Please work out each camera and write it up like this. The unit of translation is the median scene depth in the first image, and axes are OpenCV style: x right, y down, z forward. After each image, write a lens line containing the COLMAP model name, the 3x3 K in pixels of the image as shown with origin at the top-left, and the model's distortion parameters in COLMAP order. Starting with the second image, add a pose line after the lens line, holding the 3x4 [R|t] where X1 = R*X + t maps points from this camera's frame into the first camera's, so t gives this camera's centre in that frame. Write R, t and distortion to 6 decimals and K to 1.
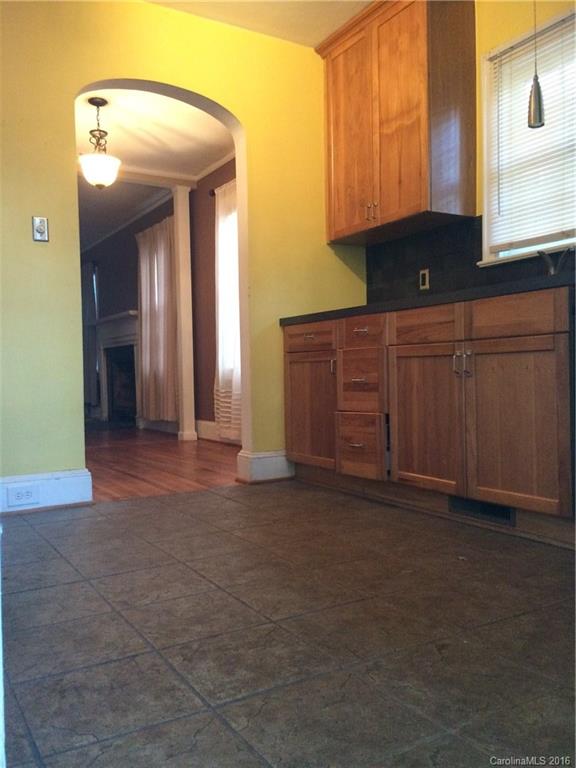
lens RADIAL K [[660.7, 0, 291.7], [0, 660.7, 384.6], [0, 0, 1]] dist [0.091482, -0.124328]
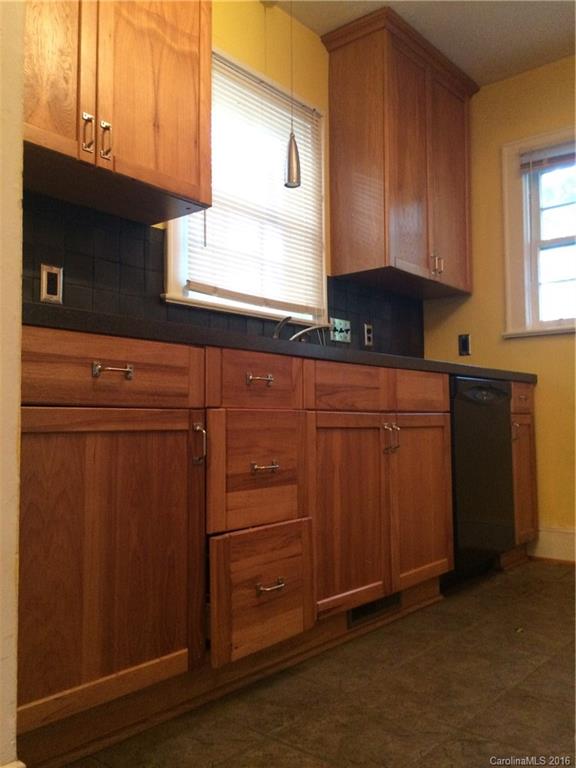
lens RADIAL K [[660.7, 0, 291.7], [0, 660.7, 384.6], [0, 0, 1]] dist [0.091482, -0.124328]
pose [[-0.324606, 0.078208, 0.942610, -0.460601], [0.029721, 0.996927, -0.072480, -0.036547], [-0.945382, 0.004488, -0.325933, 1.216818]]
